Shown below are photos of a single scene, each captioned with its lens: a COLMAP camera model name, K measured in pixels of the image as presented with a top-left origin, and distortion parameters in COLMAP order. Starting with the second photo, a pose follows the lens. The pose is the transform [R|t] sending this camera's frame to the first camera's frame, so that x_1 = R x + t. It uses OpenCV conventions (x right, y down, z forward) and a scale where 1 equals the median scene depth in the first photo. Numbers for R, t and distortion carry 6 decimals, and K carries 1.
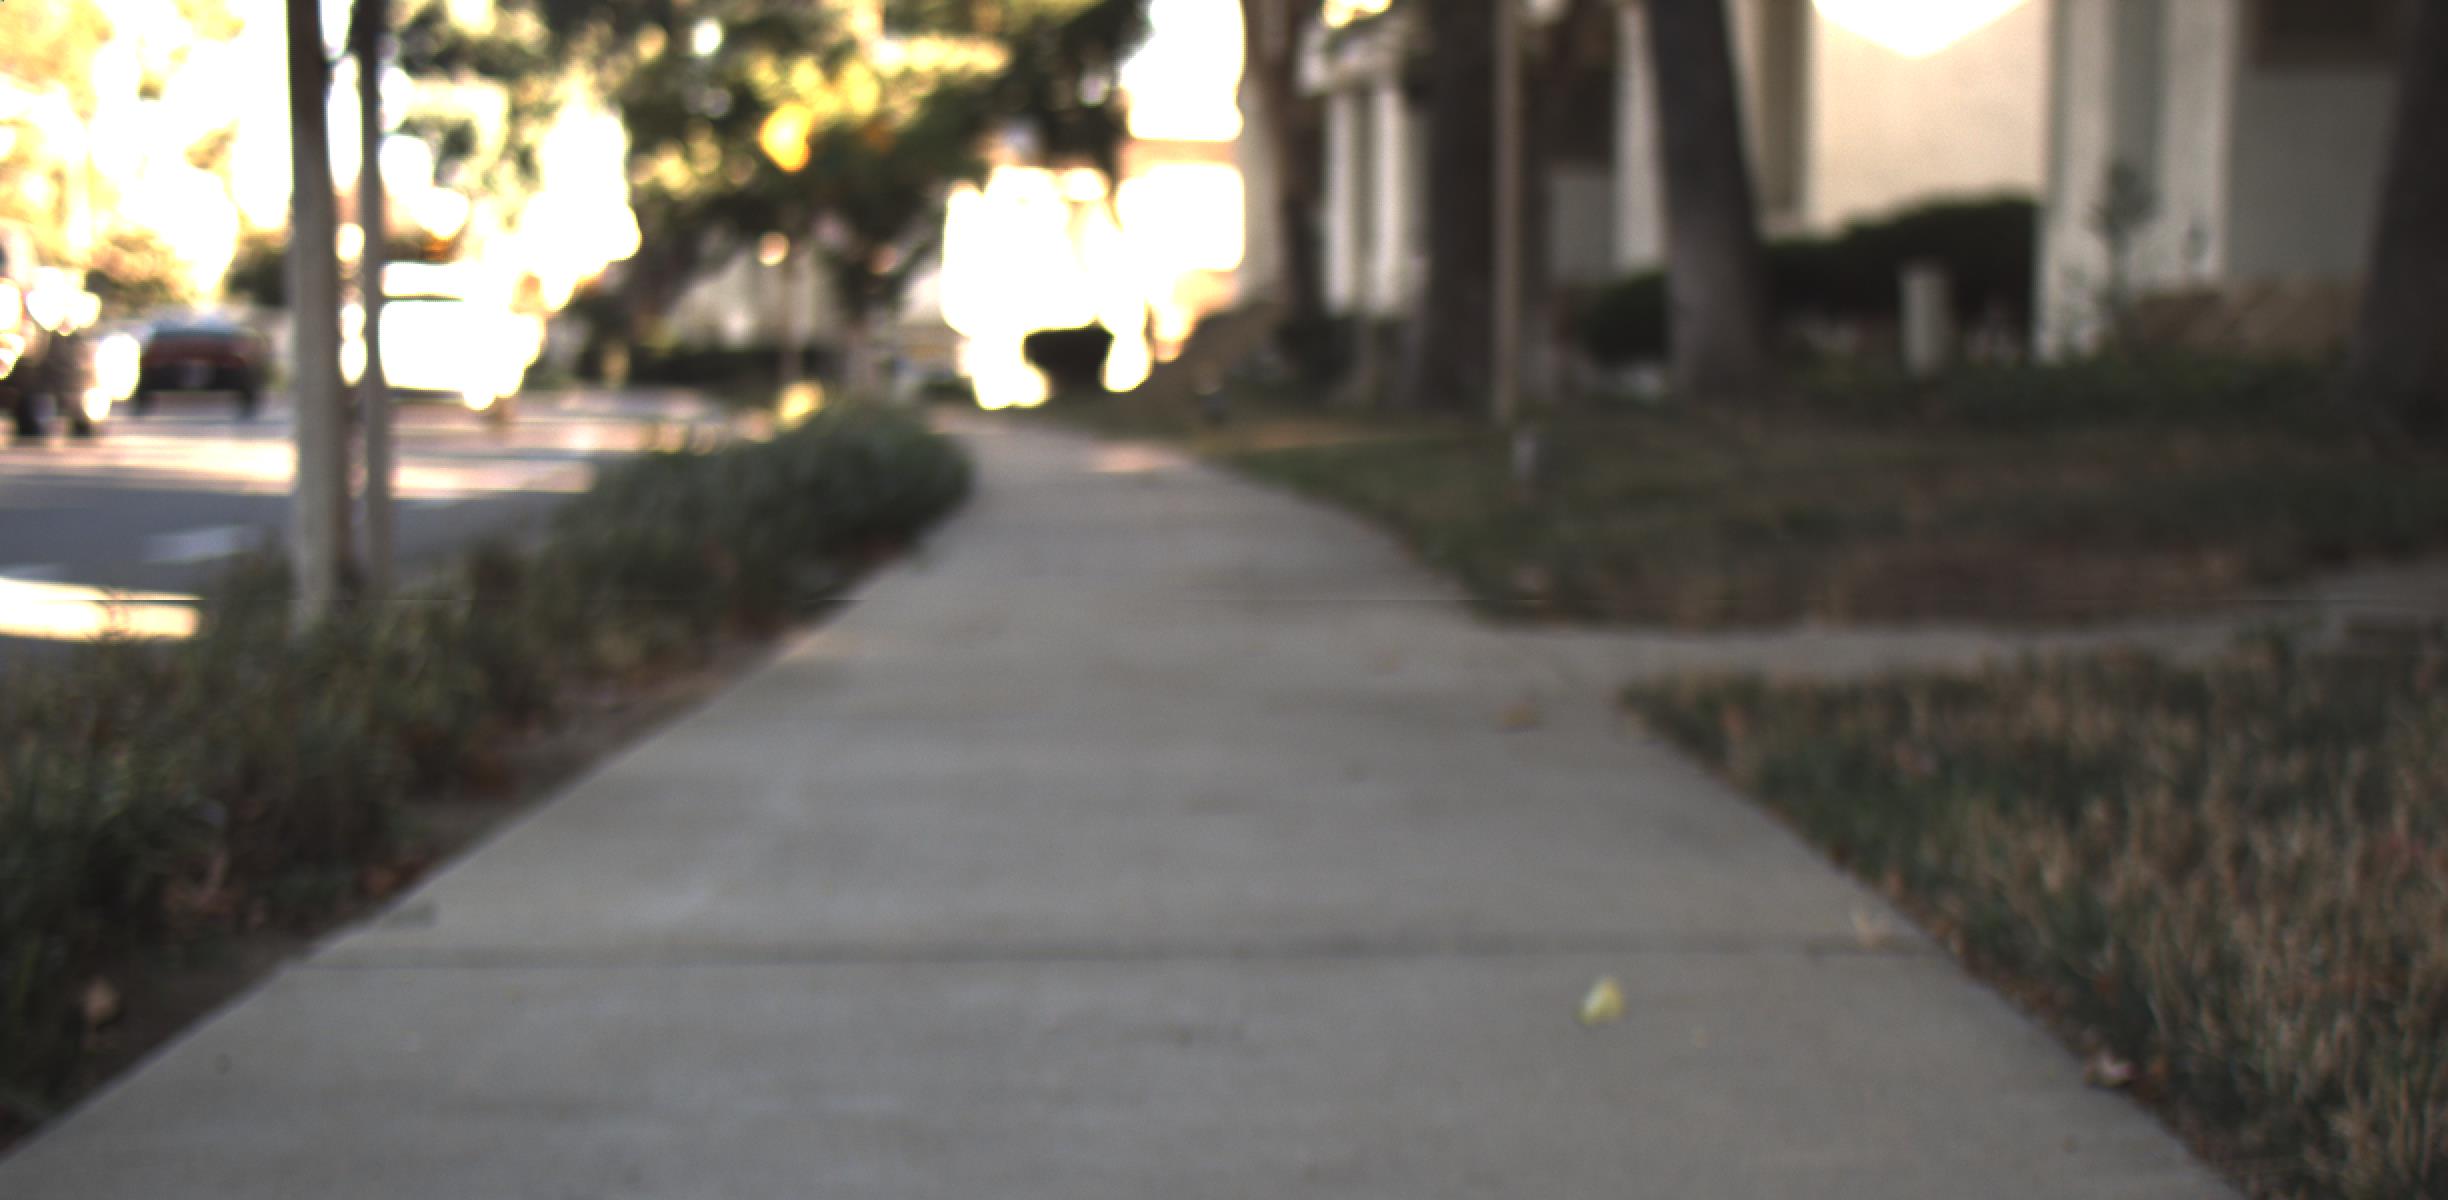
lens RADIAL K [[4324.7, 0, 1223.6], [0, 4324.7, 605.8], [0, 0, 1]] dist [-0.011885, 0.191931]
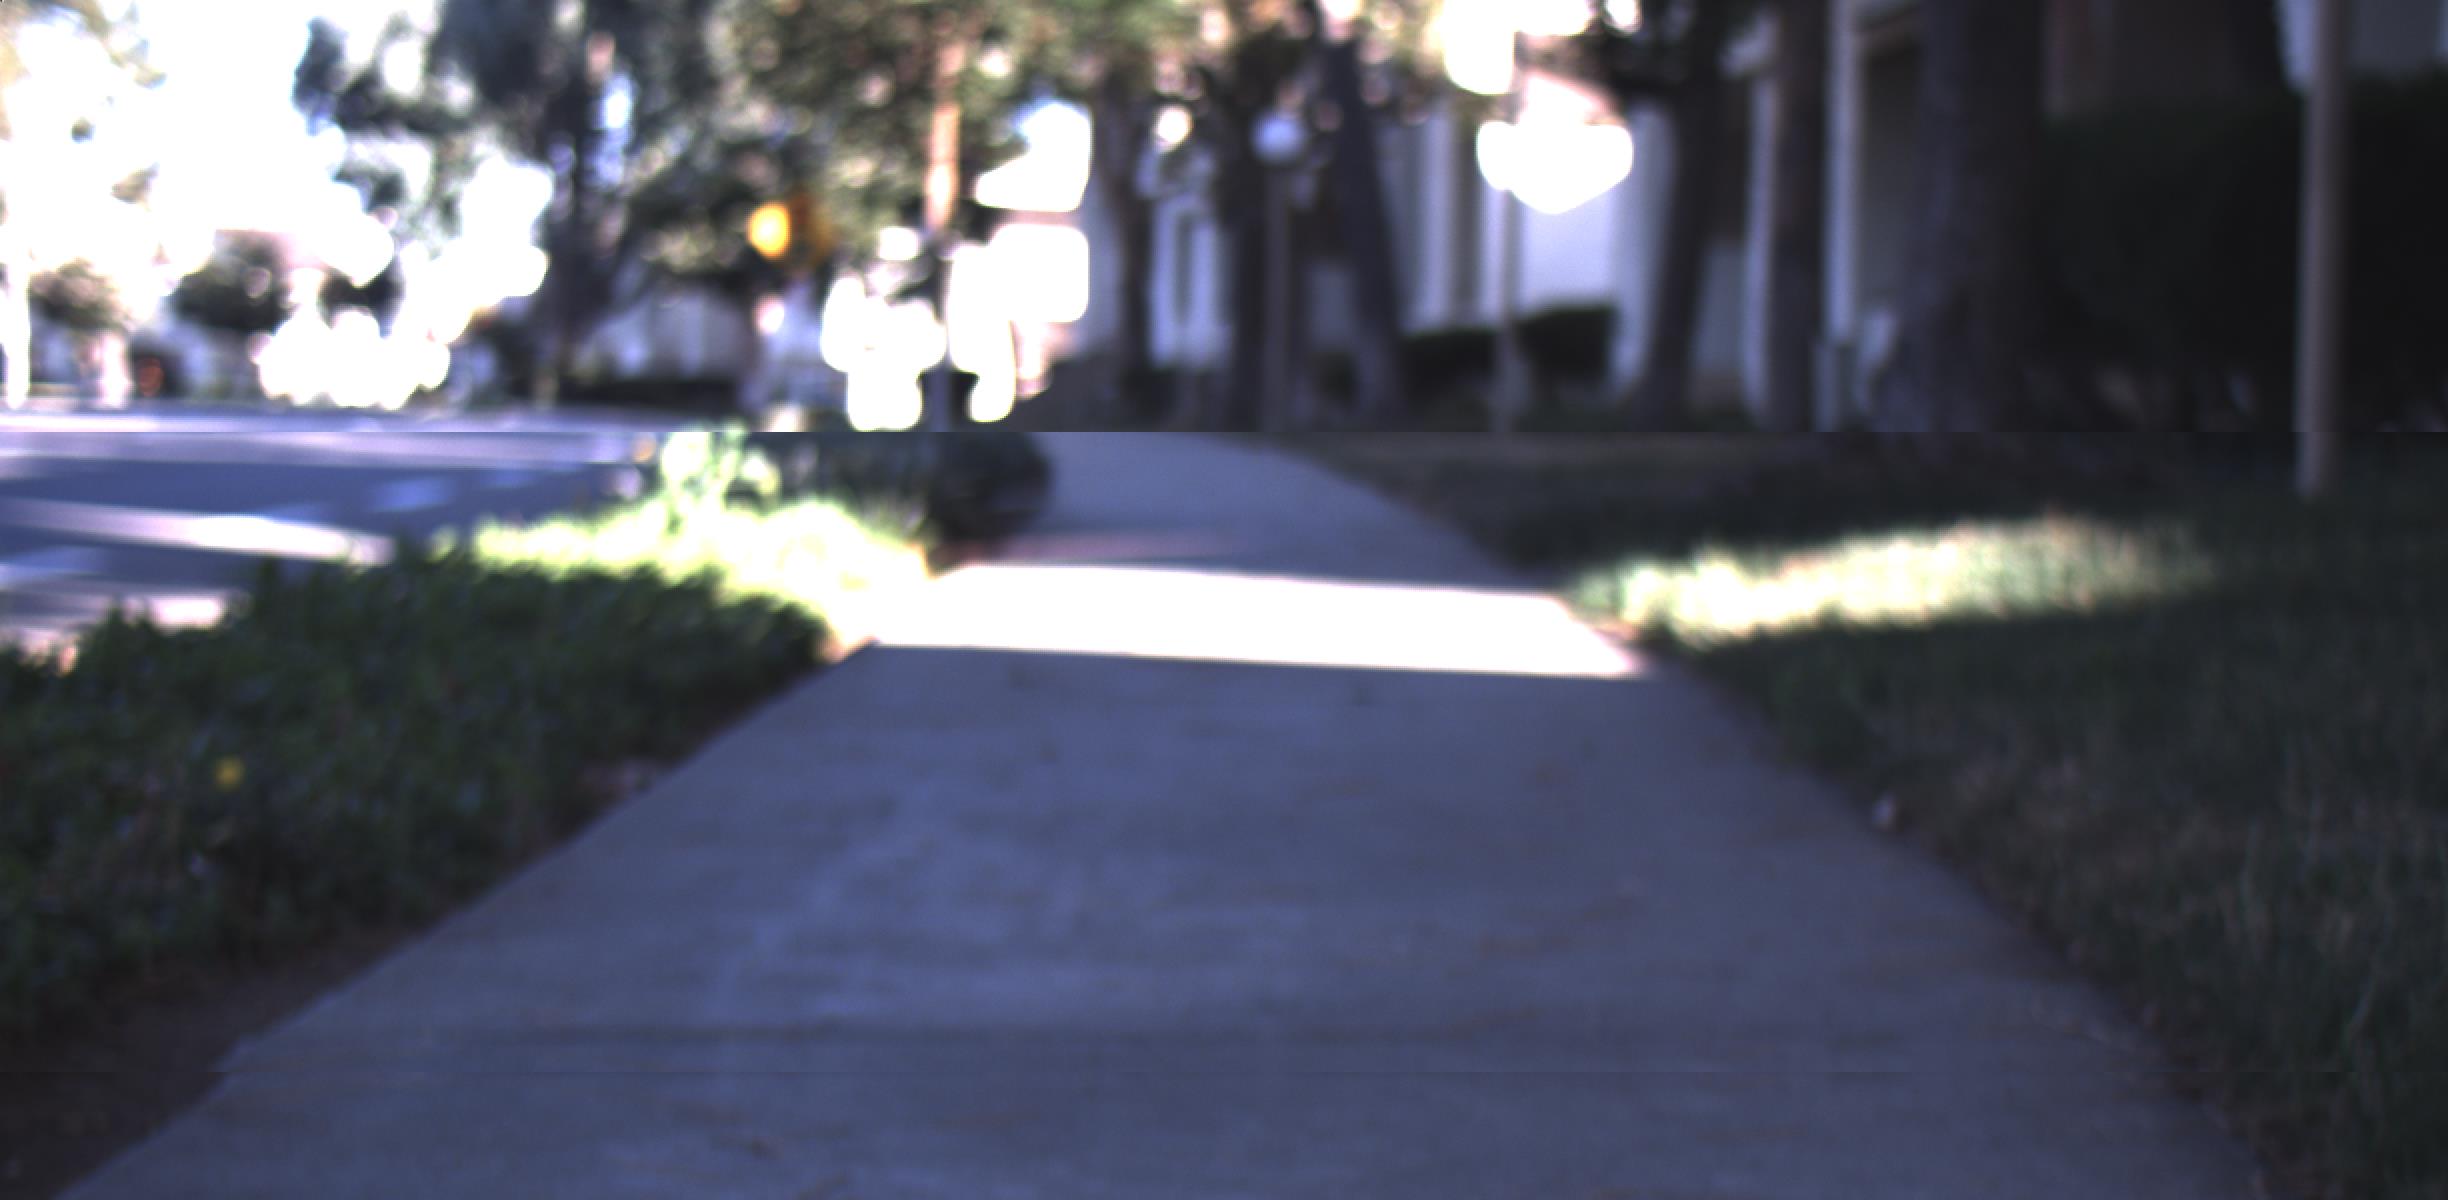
lens RADIAL K [[4324.7, 0, 1223.6], [0, 4324.7, 605.8], [0, 0, 1]] dist [-0.011885, 0.191931]
pose [[0.998740, 0.018870, 0.046492, -0.015255], [-0.018495, 0.999793, -0.008497, 0.018430], [-0.046643, 0.007626, 0.998883, -0.337613]]
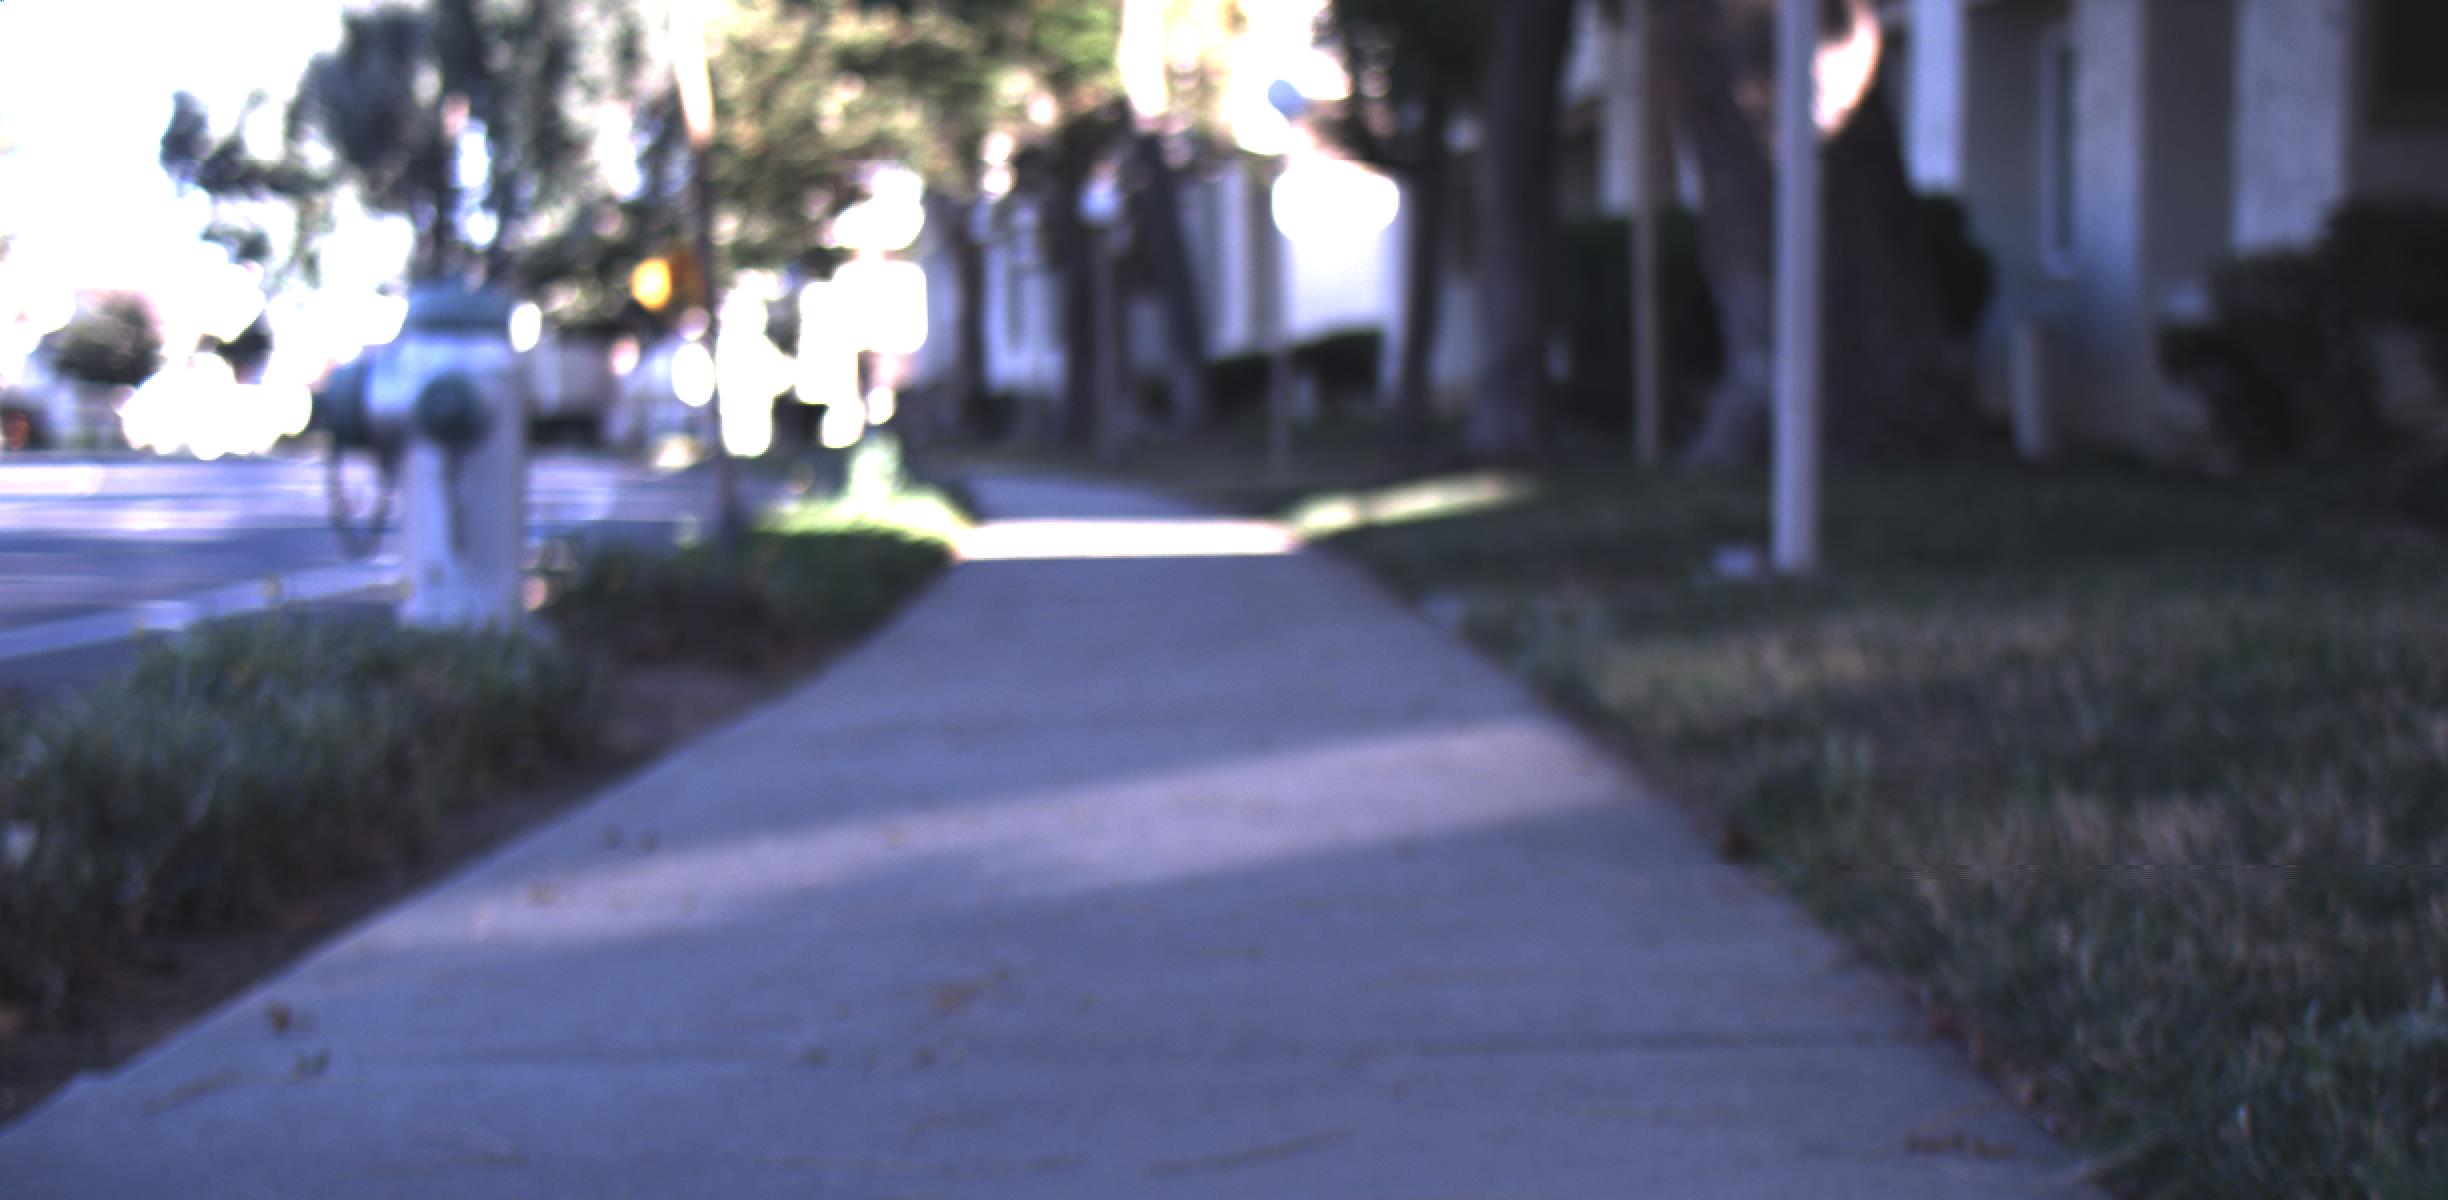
lens RADIAL K [[4324.7, 0, 1223.6], [0, 4324.7, 605.8], [0, 0, 1]] dist [-0.011885, 0.191931]
pose [[0.996064, -0.016457, 0.087099, -0.028010], [0.017584, 0.999771, -0.012193, 0.028181], [-0.086879, 0.013677, 0.996125, -0.511860]]
